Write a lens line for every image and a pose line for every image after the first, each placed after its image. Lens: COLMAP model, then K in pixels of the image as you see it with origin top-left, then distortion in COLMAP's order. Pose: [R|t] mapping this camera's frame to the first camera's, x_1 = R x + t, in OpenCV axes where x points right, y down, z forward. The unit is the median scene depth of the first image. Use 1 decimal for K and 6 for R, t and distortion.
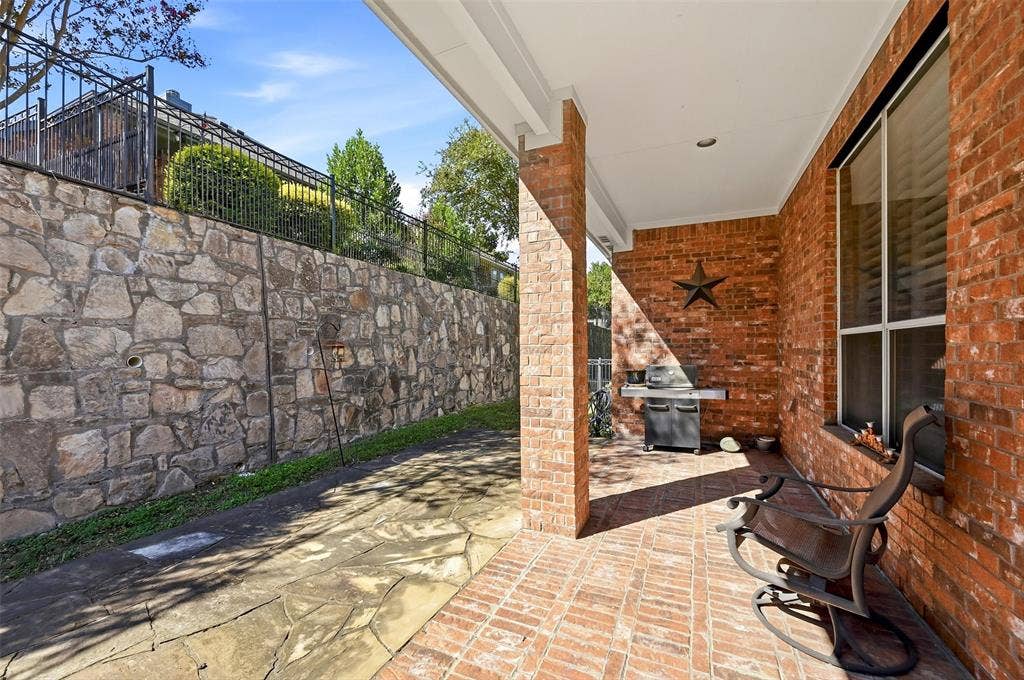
lens RADIAL K [[409.7, 0, 513.2], [0, 409.7, 349.6], [0, 0, 1]] dist [0.002477, 0.000143]
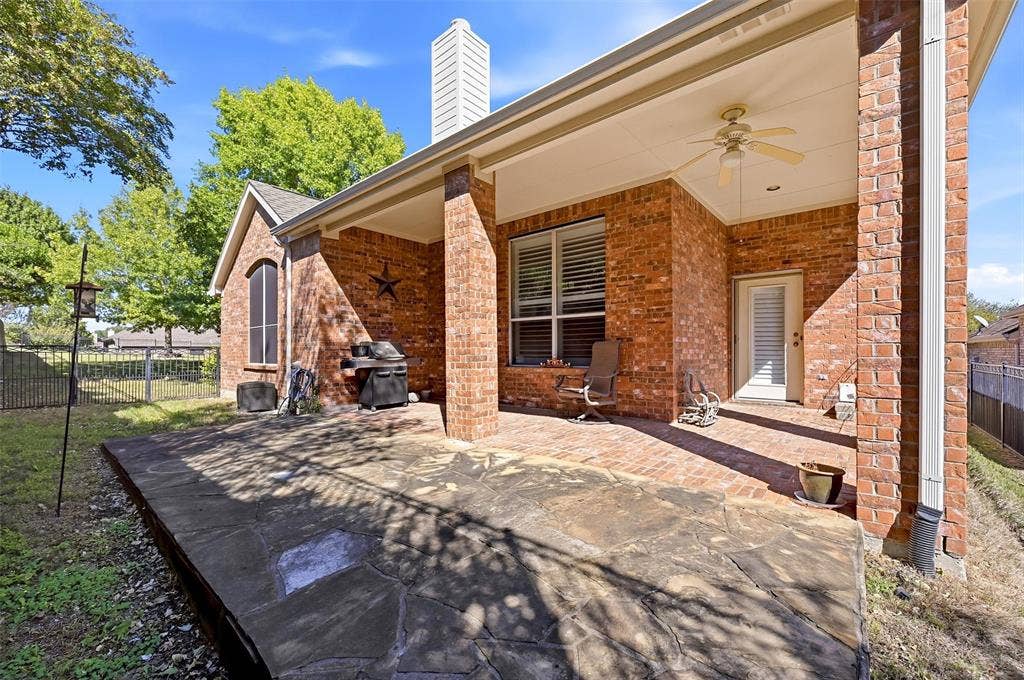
lens RADIAL K [[409.7, 0, 513.2], [0, 409.7, 349.6], [0, 0, 1]] dist [0.002477, 0.000143]
pose [[0.282739, 0.003023, 0.959192, -0.942447], [0.003718, 0.999984, -0.004248, 0.091846], [-0.959190, 0.004768, 0.282723, 0.334283]]
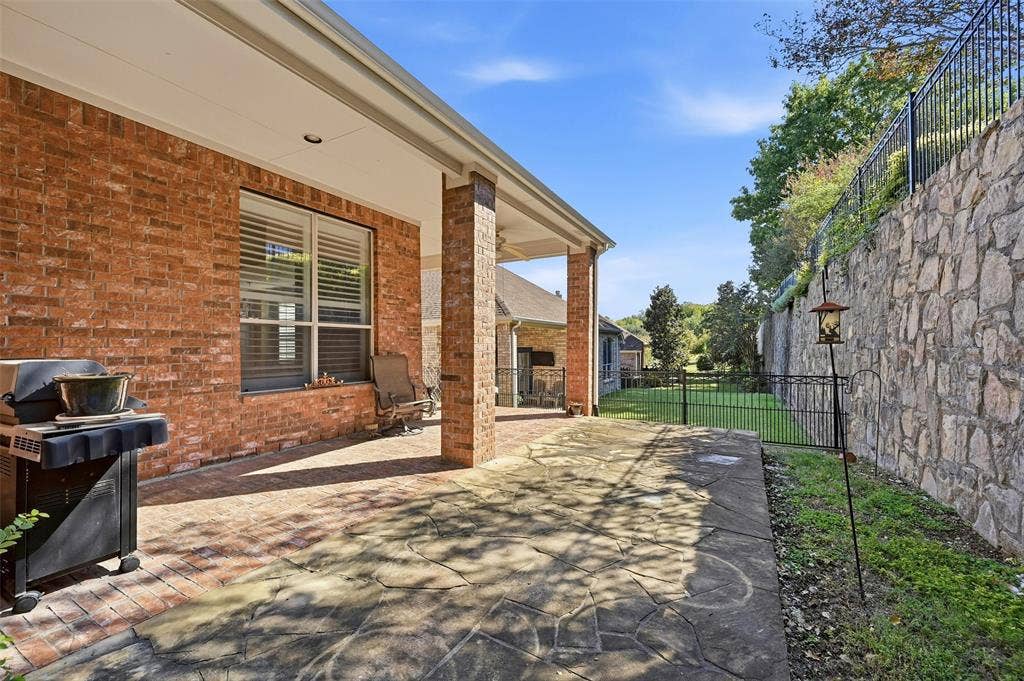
lens RADIAL K [[426.8, 0, 512.0], [0, 426.8, 340.5], [0, 0, 1]] dist [0.037166, 0.000069]
pose [[-0.997230, 0.005727, 0.074155, -0.110830], [0.004432, 0.999835, -0.017620, 0.038820], [-0.074244, -0.017242, -0.997091, 1.832458]]
